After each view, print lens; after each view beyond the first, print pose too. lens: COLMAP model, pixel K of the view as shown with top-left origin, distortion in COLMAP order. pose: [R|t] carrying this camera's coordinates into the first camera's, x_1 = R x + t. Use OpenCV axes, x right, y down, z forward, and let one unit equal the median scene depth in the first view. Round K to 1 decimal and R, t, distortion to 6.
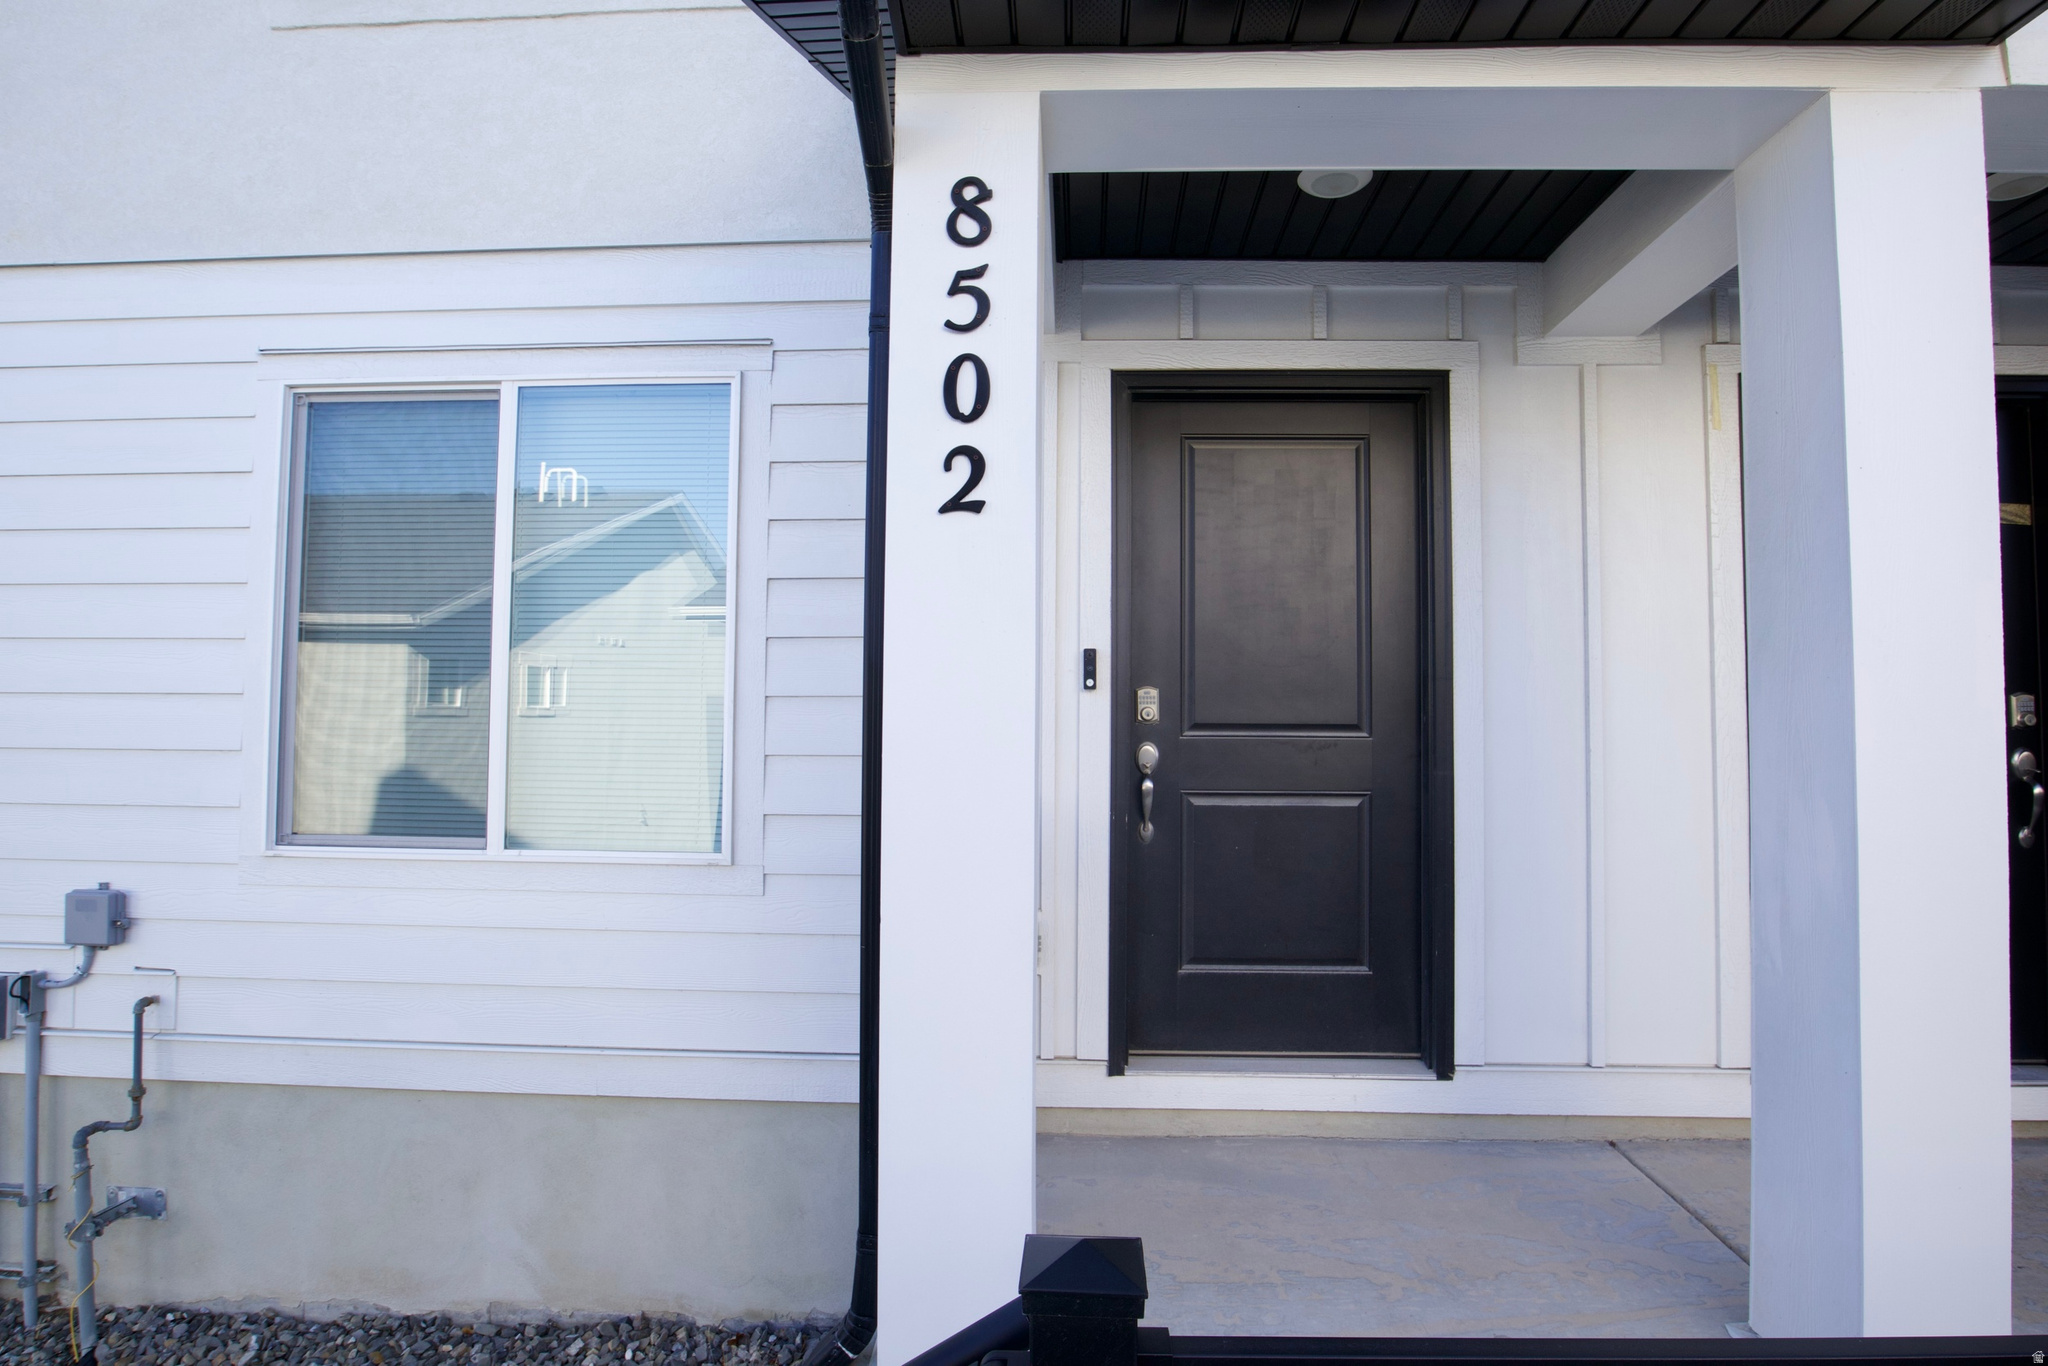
lens RADIAL K [[1013.6, 0, 1024.0], [0, 1013.6, 683.0], [0, 0, 1]] dist [-0.023613, 0.000180]
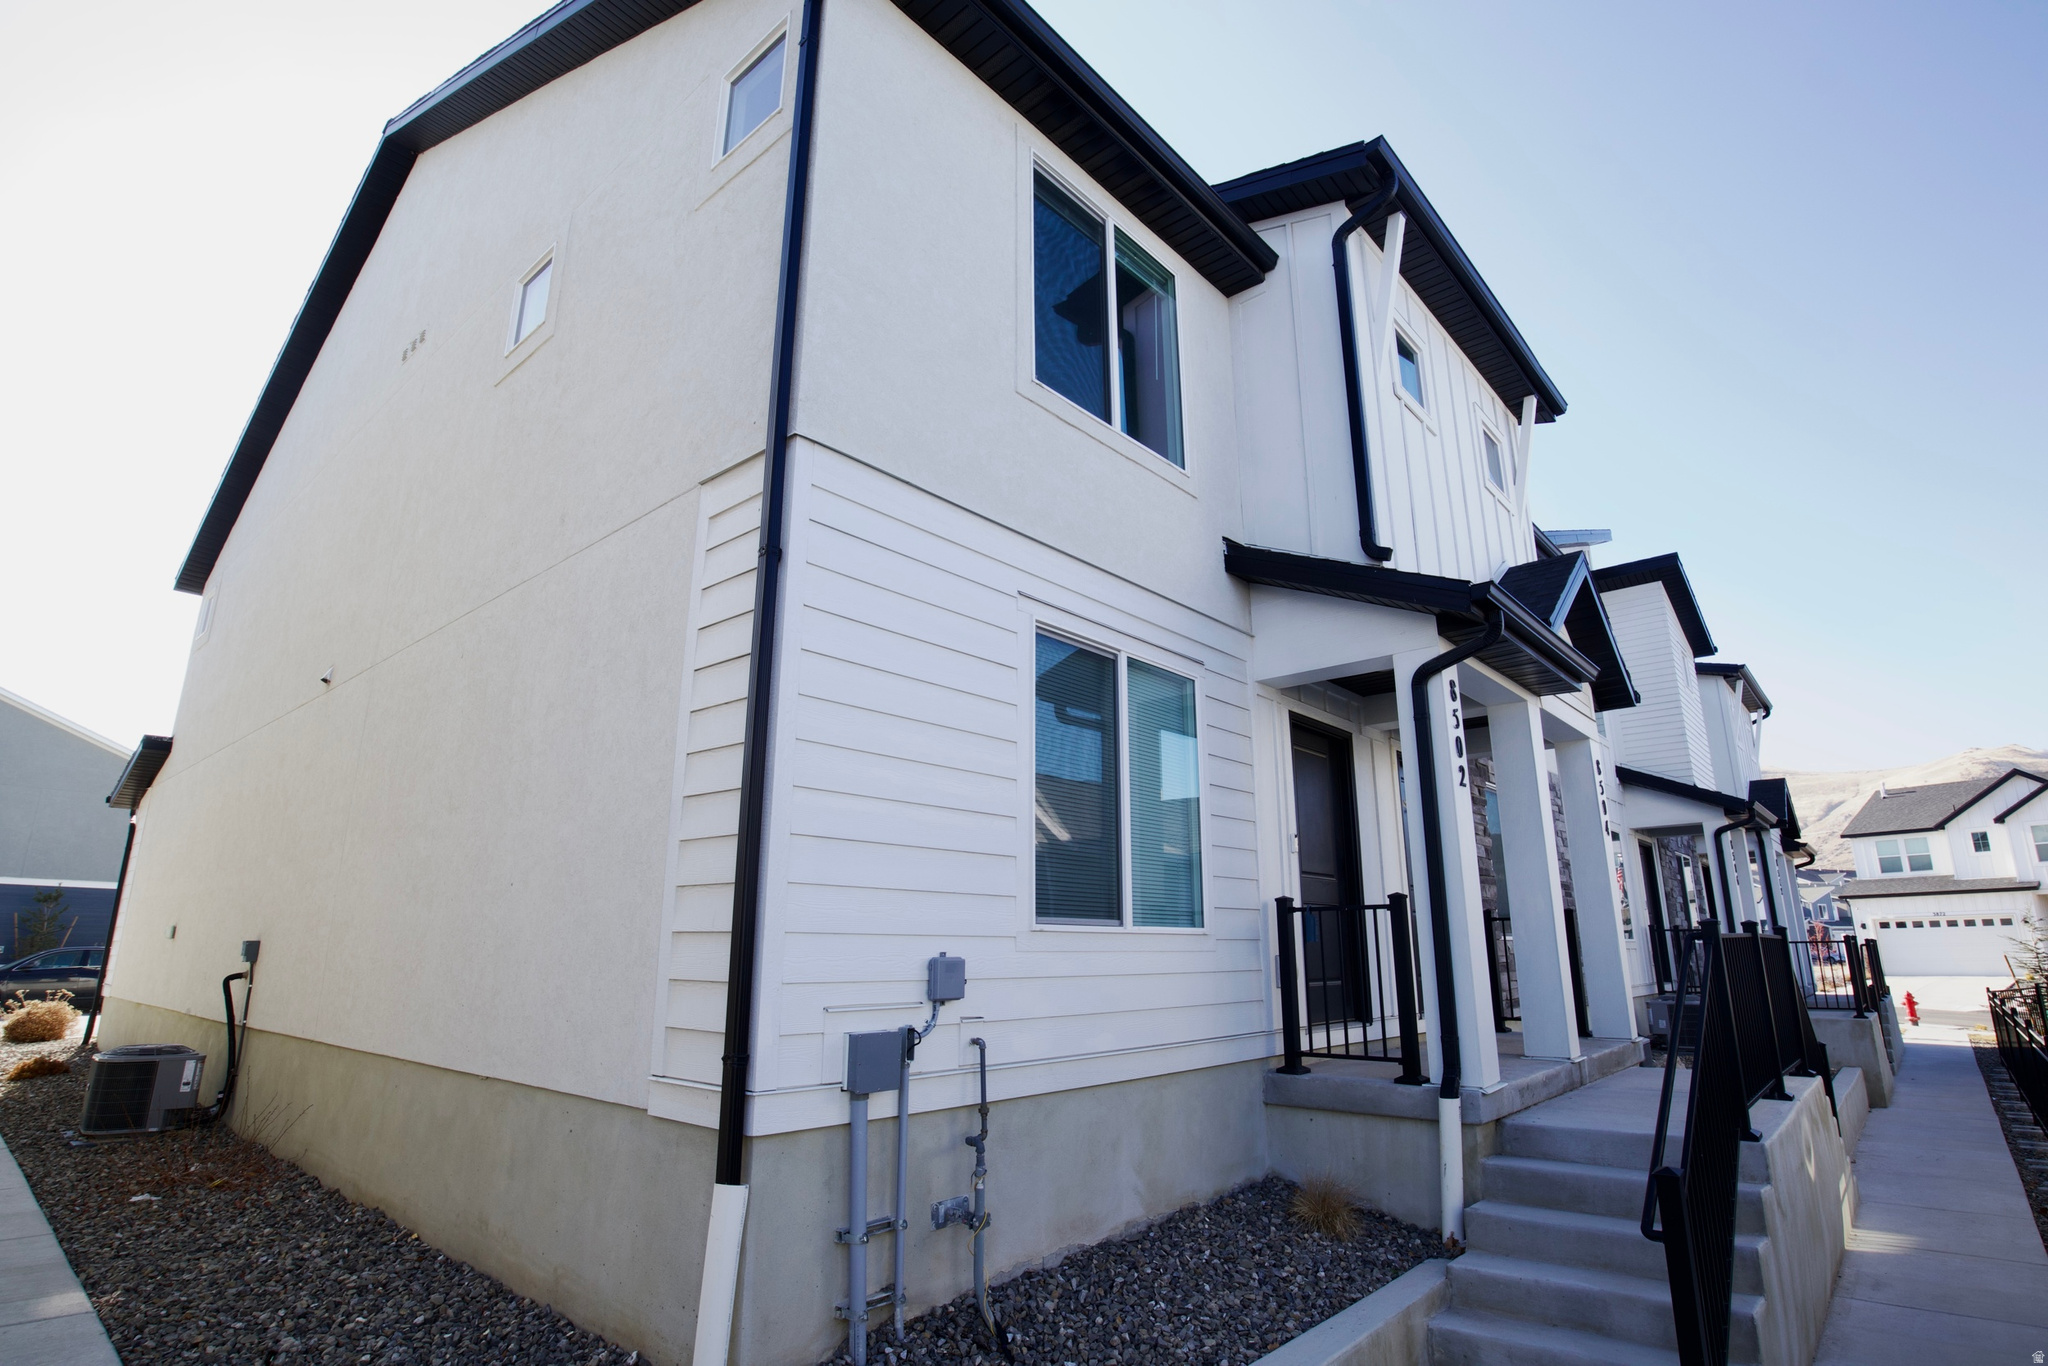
lens RADIAL K [[1013.6, 0, 1024.0], [0, 1013.6, 683.0], [0, 0, 1]] dist [-0.023613, 0.000180]
pose [[0.632560, 0.191486, 0.750467, -1.946365], [-0.031861, 0.974569, -0.221812, 0.148875], [-0.773856, 0.116399, 0.622574, 0.043572]]
